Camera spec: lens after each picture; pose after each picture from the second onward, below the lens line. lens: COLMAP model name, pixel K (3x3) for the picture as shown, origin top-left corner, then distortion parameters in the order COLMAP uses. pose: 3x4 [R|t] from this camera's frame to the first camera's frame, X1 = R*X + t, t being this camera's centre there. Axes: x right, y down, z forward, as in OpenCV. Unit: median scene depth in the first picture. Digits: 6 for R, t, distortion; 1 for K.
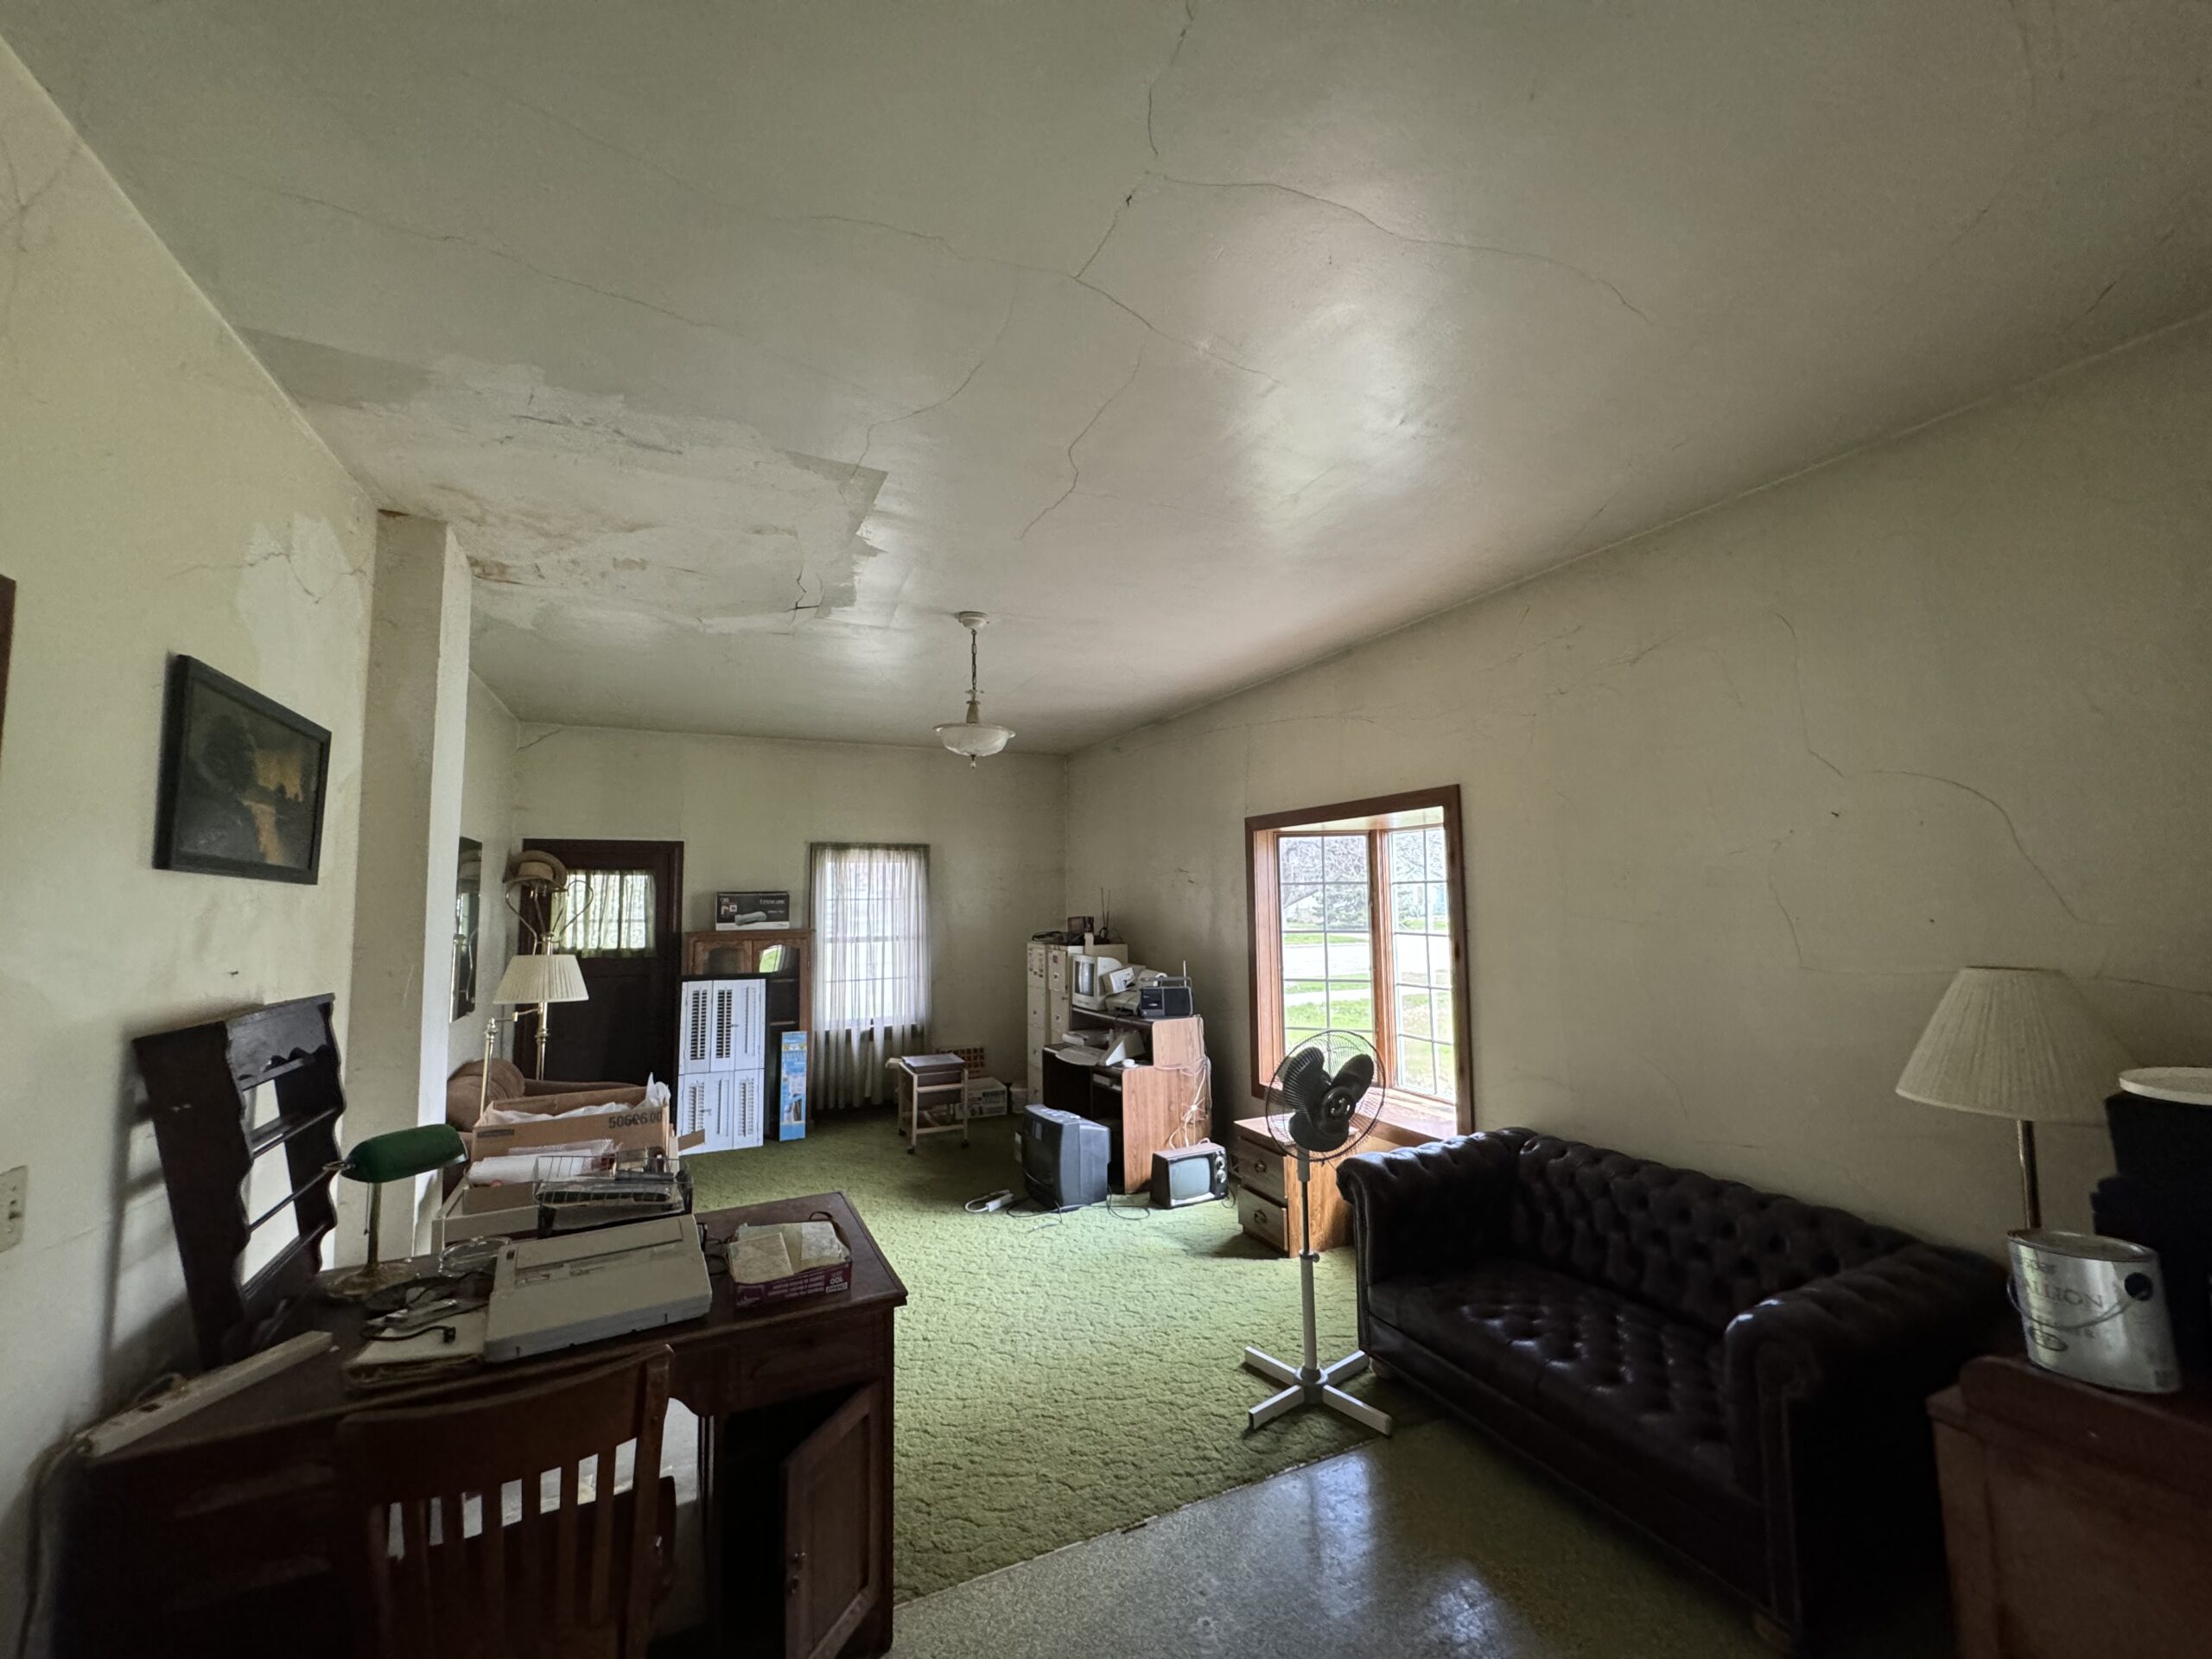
lens RADIAL K [[883.0, 0, 1107.2], [0, 883.0, 826.6], [0, 0, 1]] dist [-0.001650, 0.000061]
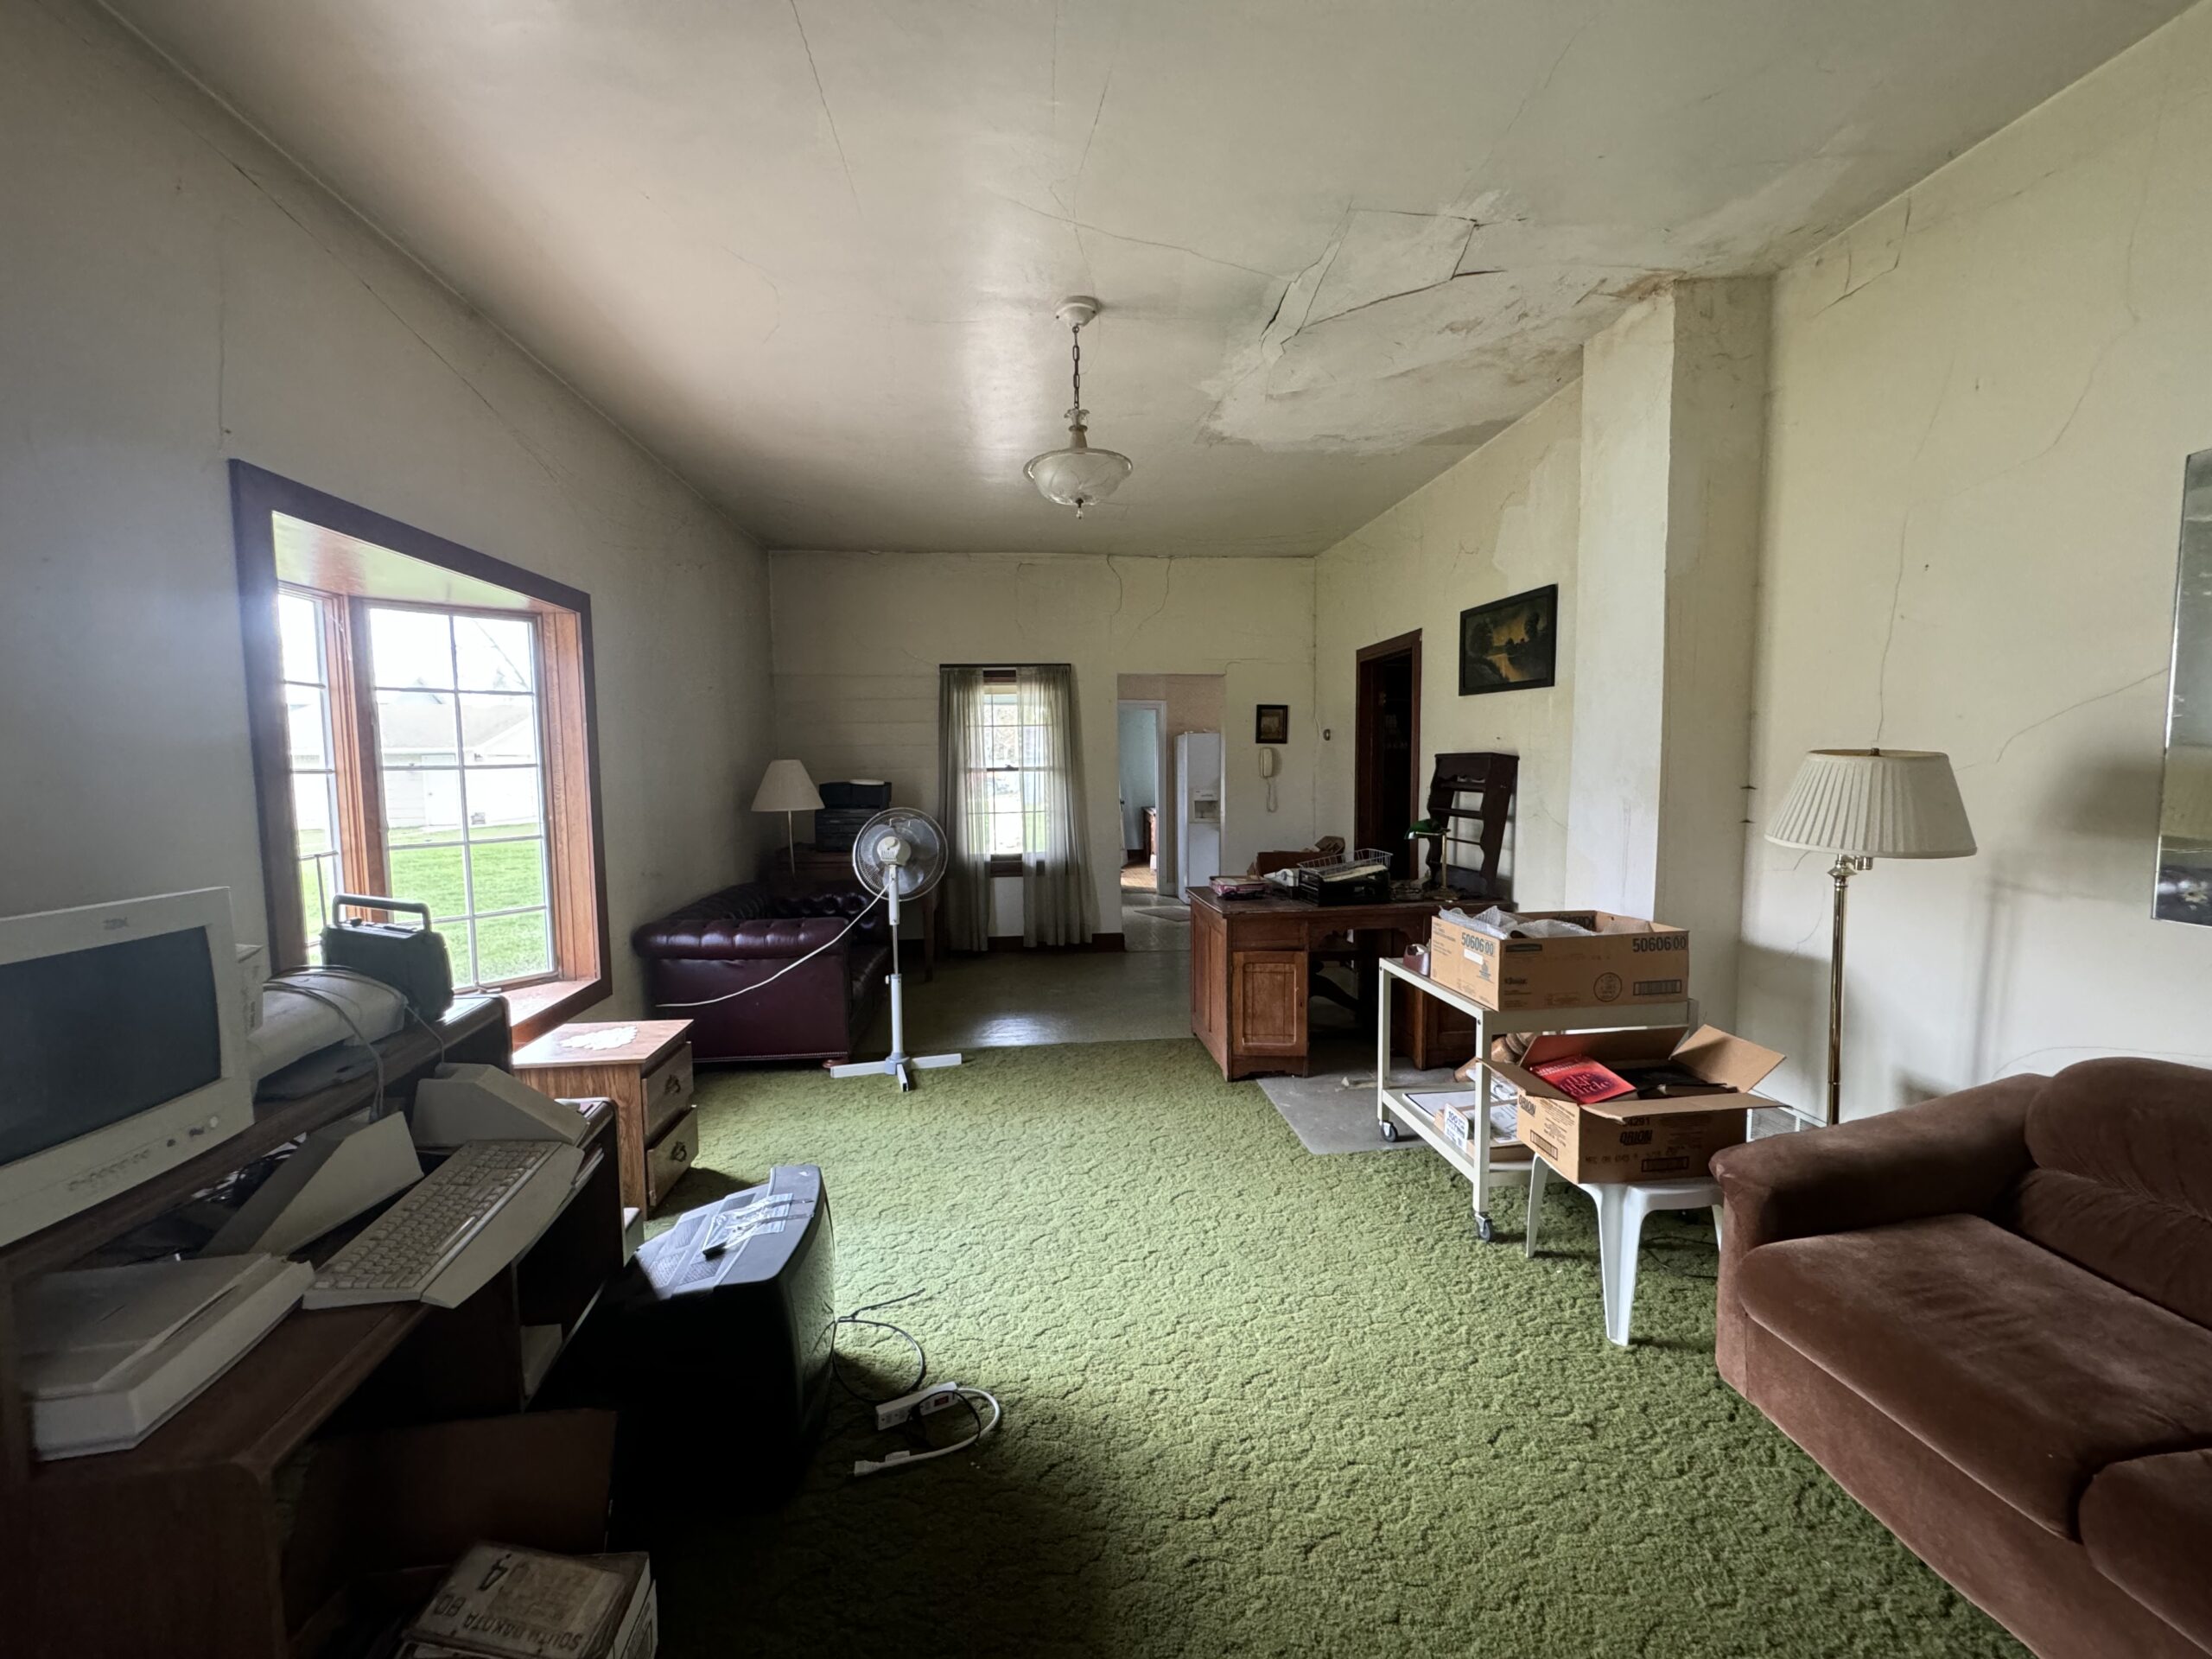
lens RADIAL K [[883.0, 0, 1107.2], [0, 883.0, 826.6], [0, 0, 1]] dist [-0.001650, 0.000061]
pose [[-0.939186, 0.000662, 0.343409, -0.698096], [-0.001242, 0.999985, -0.005322, 0.324233], [-0.343407, -0.005425, -0.939171, 2.741299]]
